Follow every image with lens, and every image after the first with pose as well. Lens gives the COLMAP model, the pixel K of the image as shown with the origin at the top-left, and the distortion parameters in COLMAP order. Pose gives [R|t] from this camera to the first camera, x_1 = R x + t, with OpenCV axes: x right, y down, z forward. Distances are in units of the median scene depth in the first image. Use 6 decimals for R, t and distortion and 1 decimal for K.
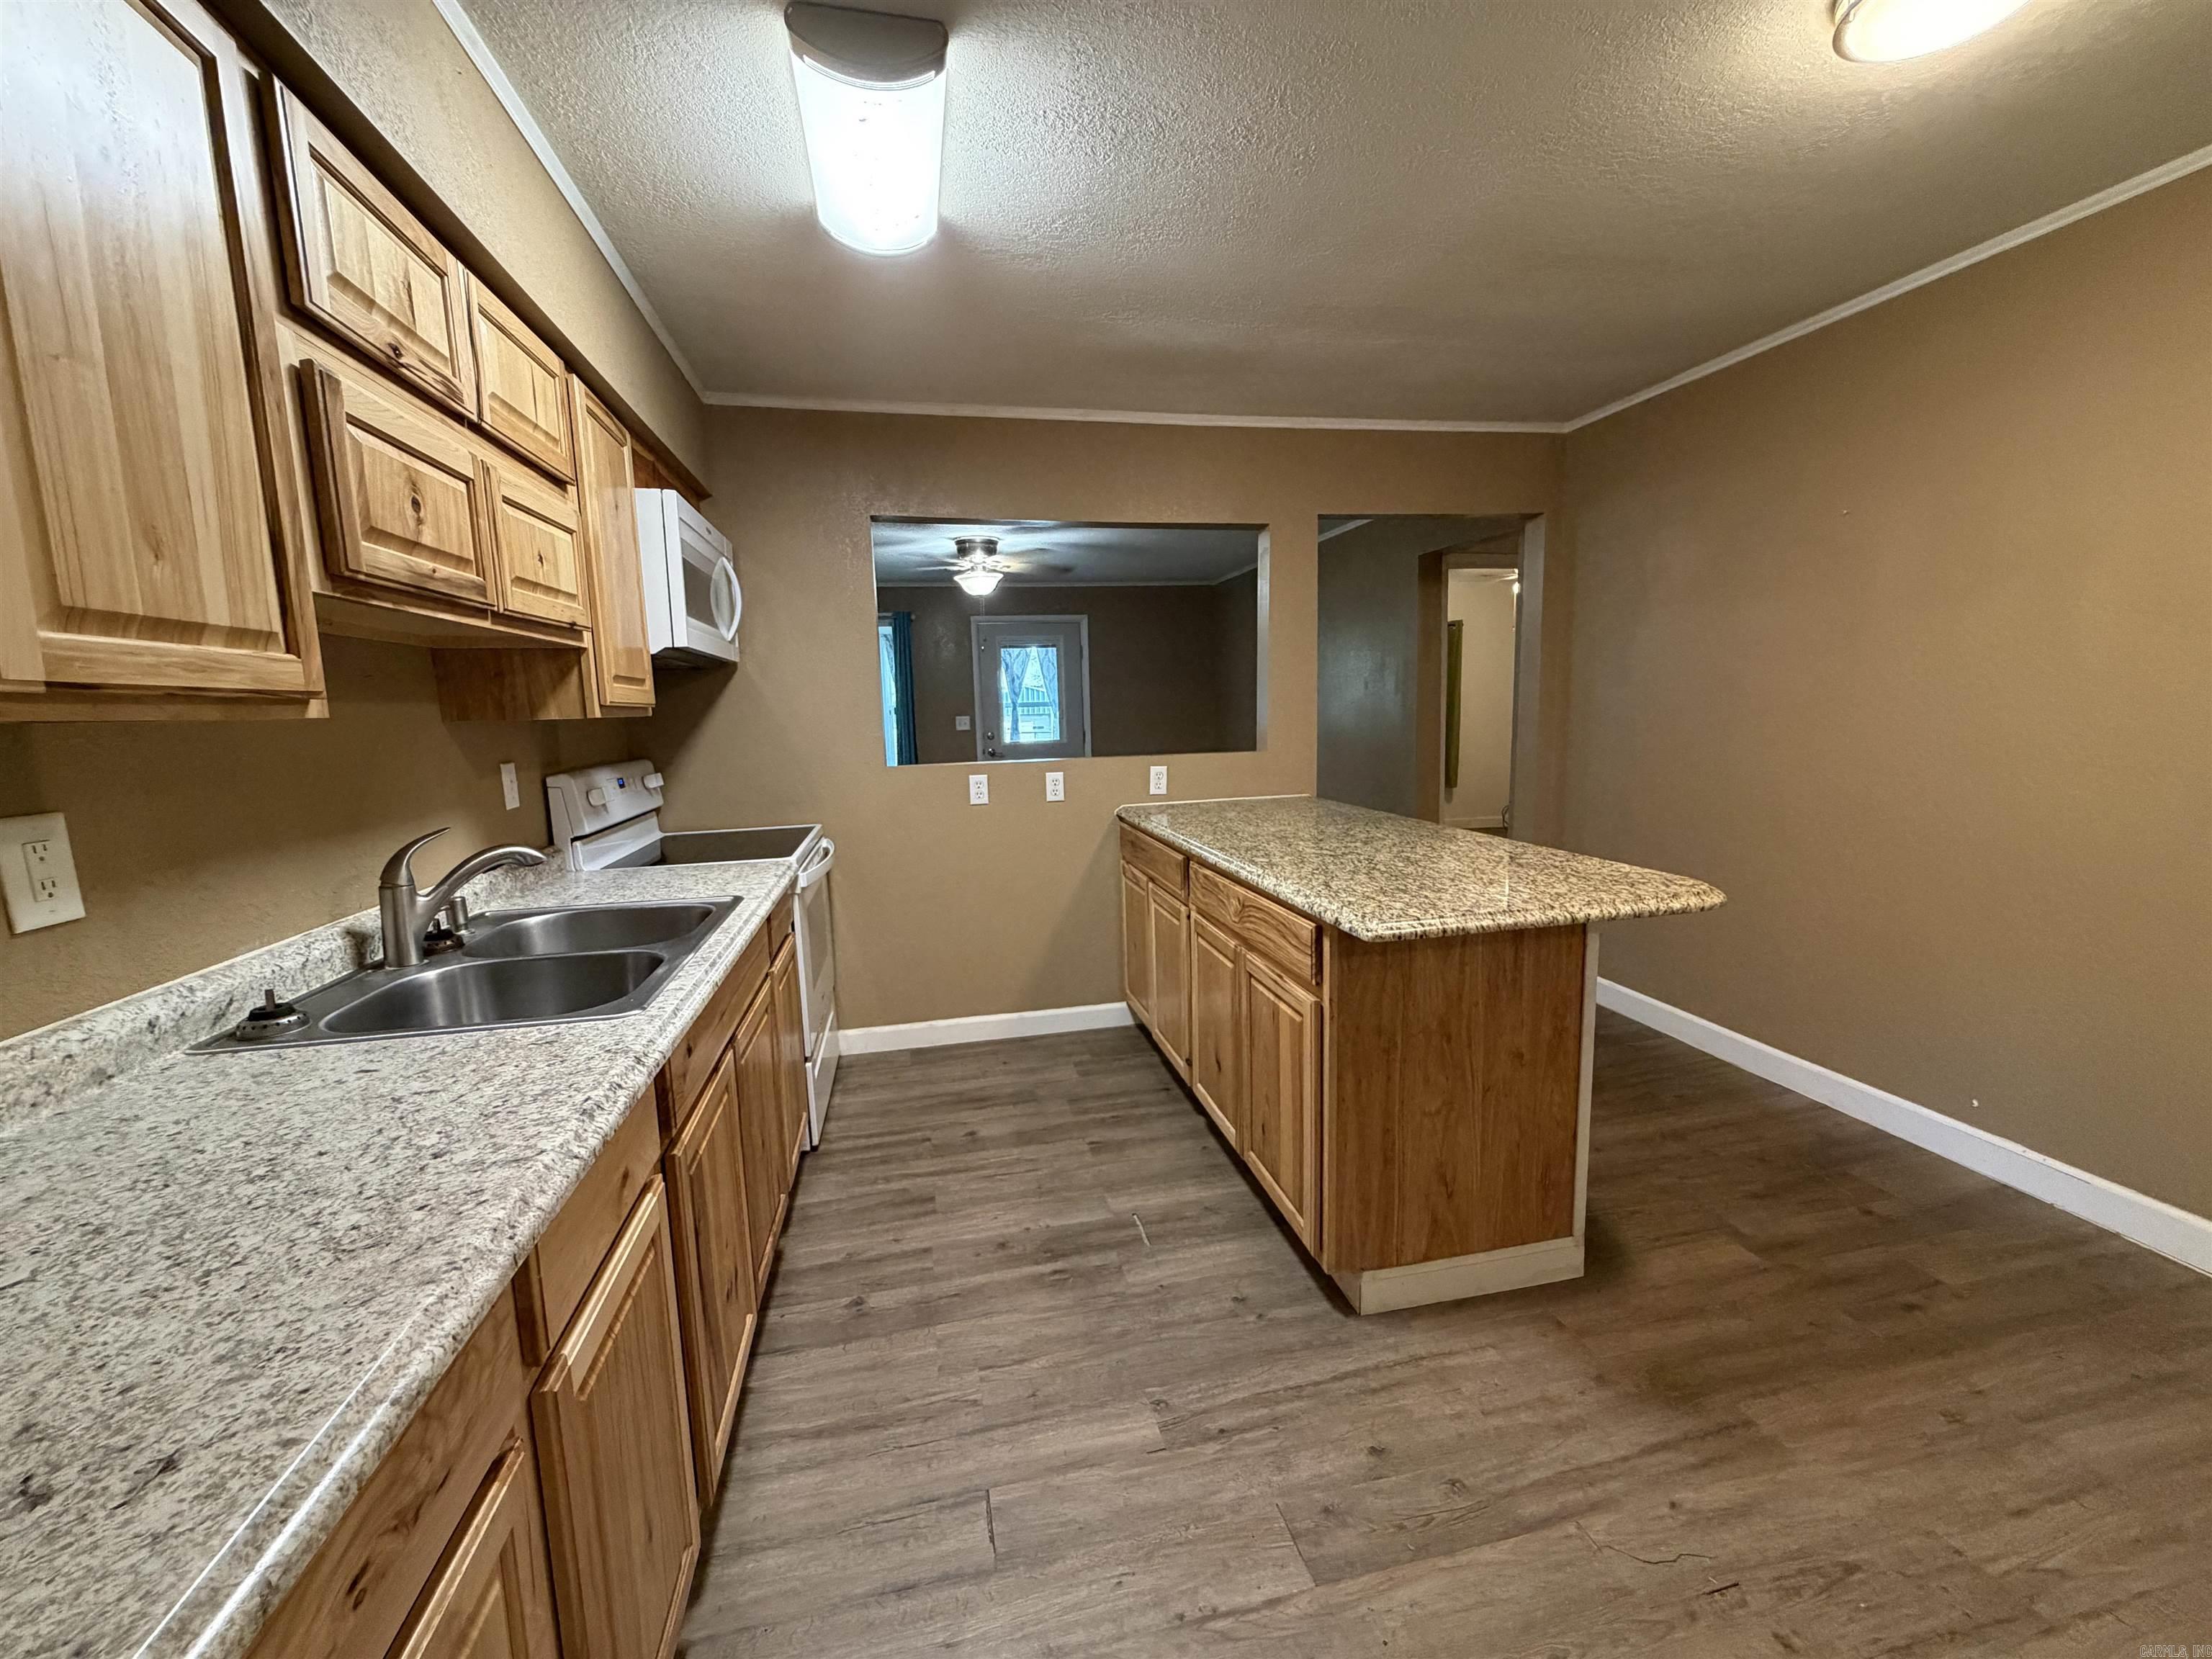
lens RADIAL K [[879.5, 0, 1103.7], [0, 879.5, 830.0], [0, 0, 1]] dist [-0.001116, 0.000309]
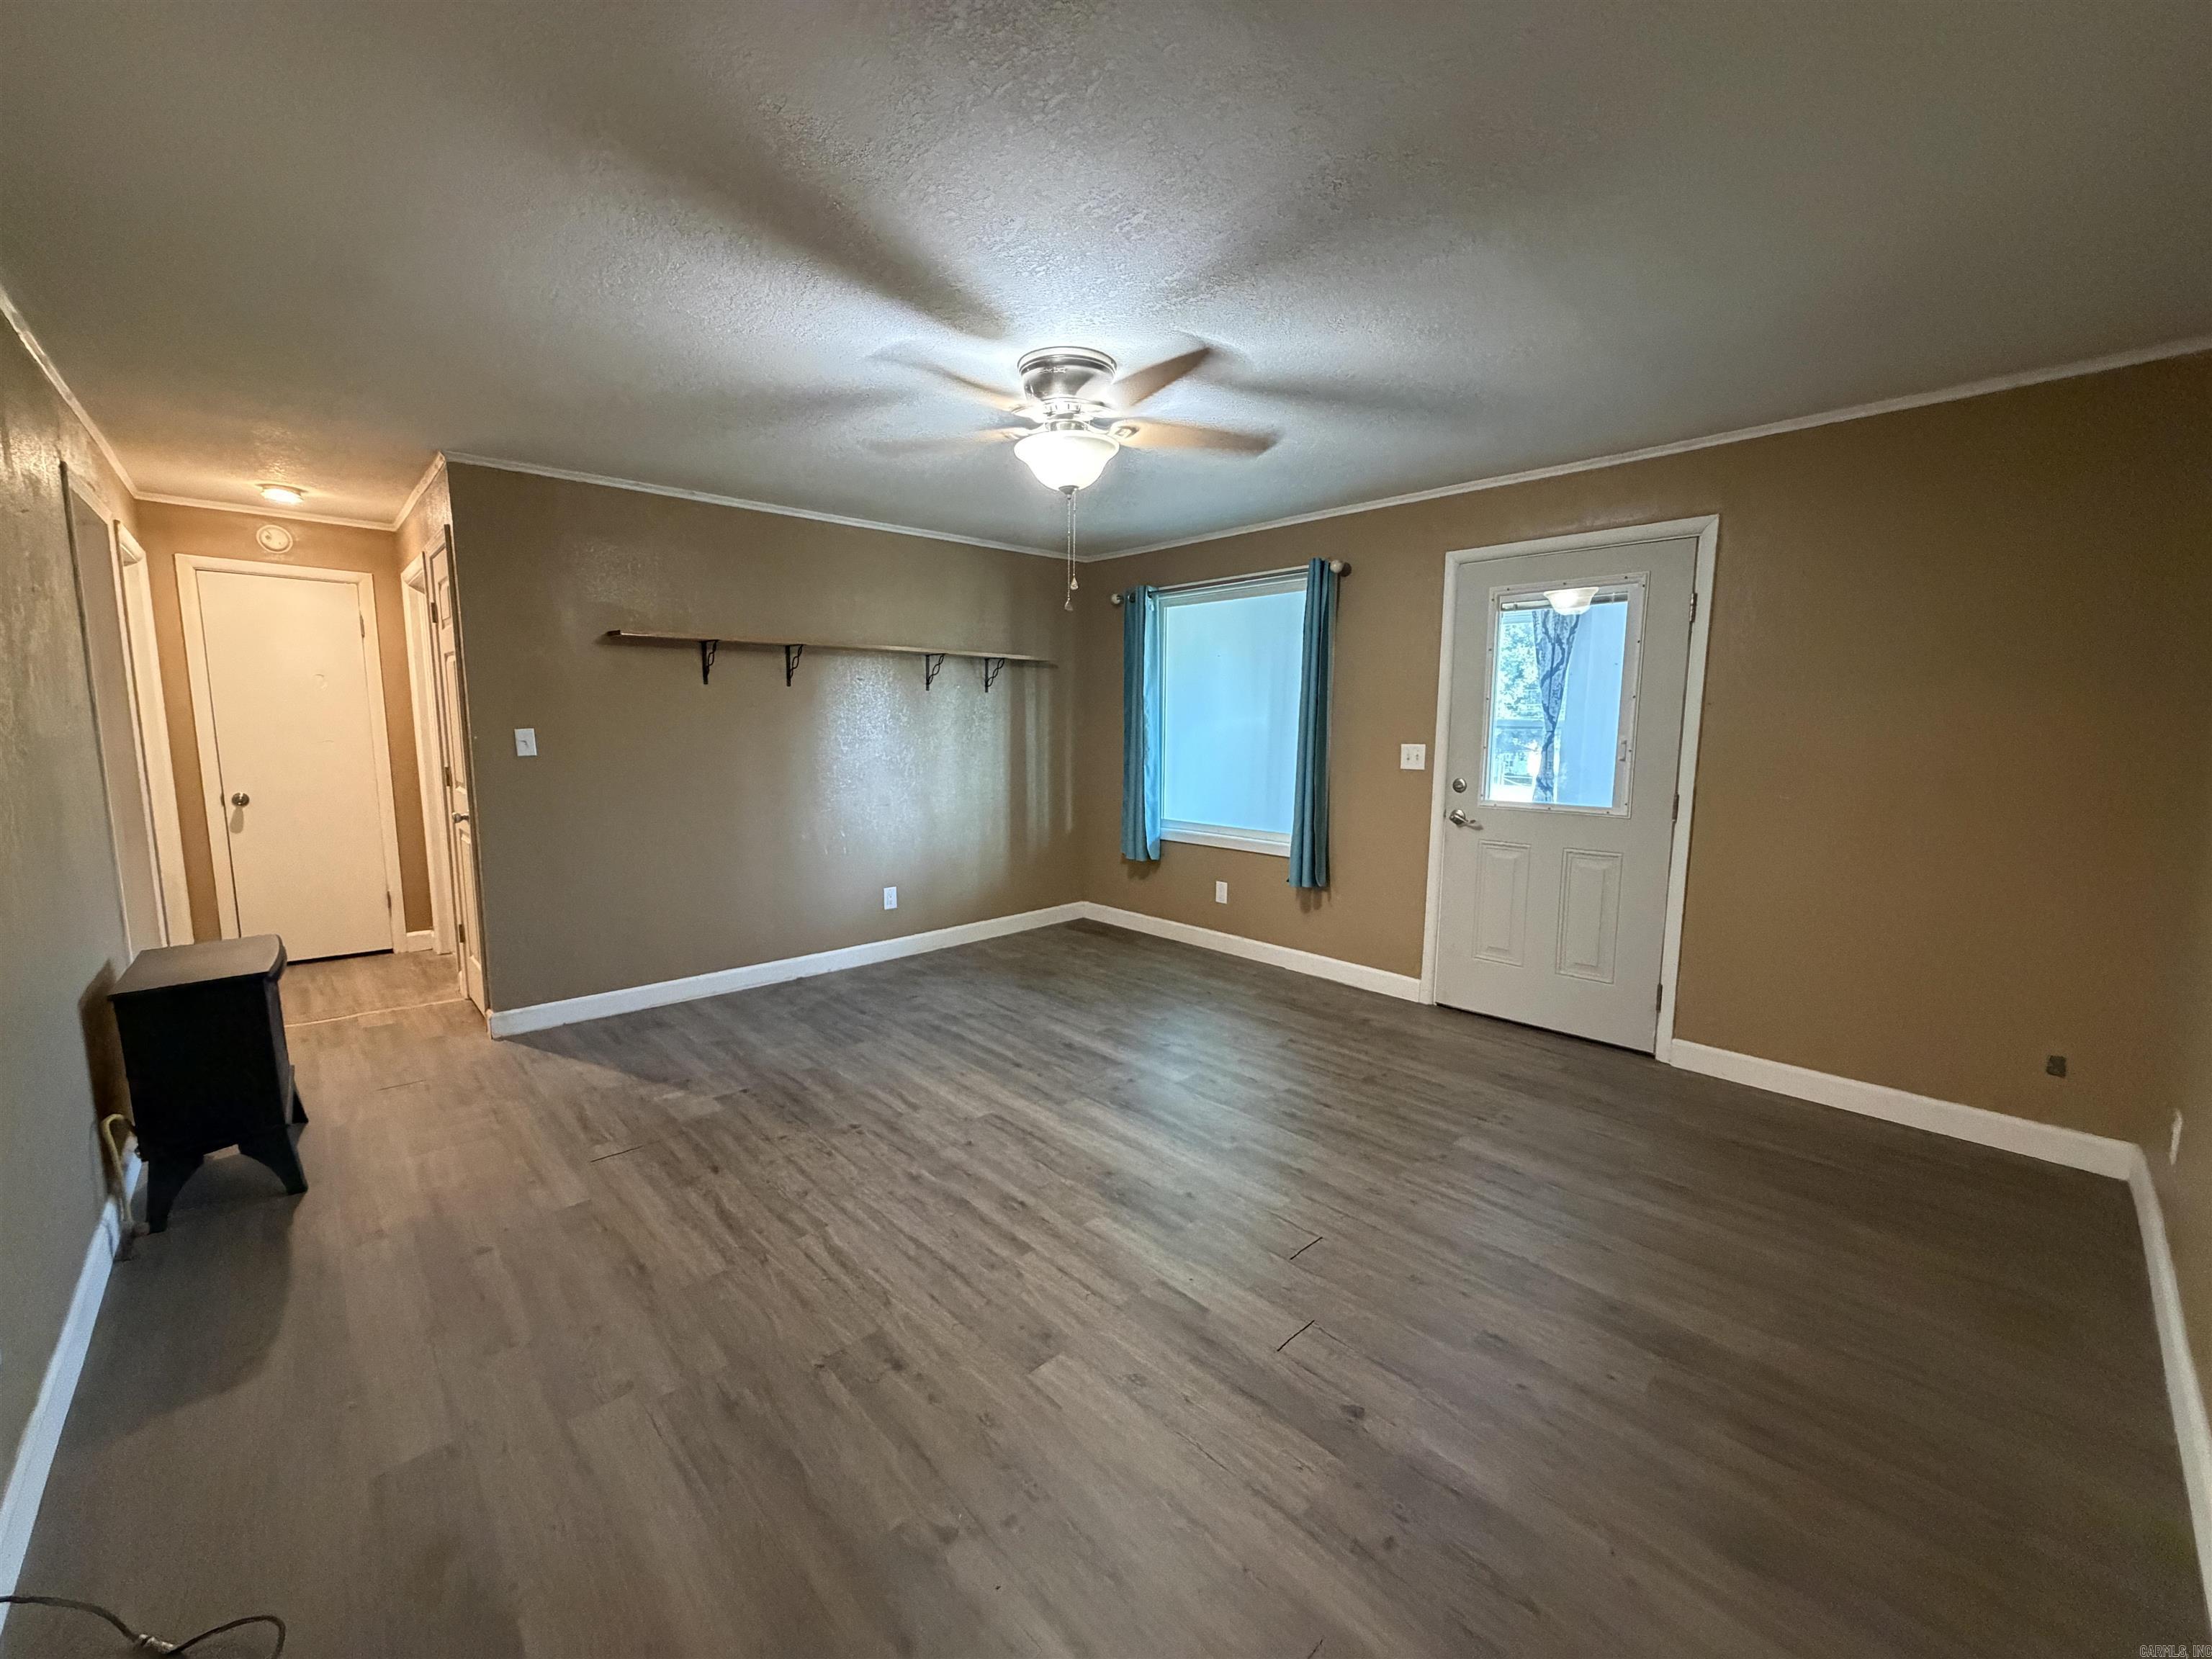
lens RADIAL K [[879.5, 0, 1104.4], [0, 879.5, 834.7], [0, 0, 1]] dist [-0.001116, 0.000309]
pose [[0.512684, 0.144479, -0.846334, 0.851923], [-0.143584, 0.986286, 0.081391, -0.381458], [0.846486, 0.079792, 0.526398, 2.353951]]
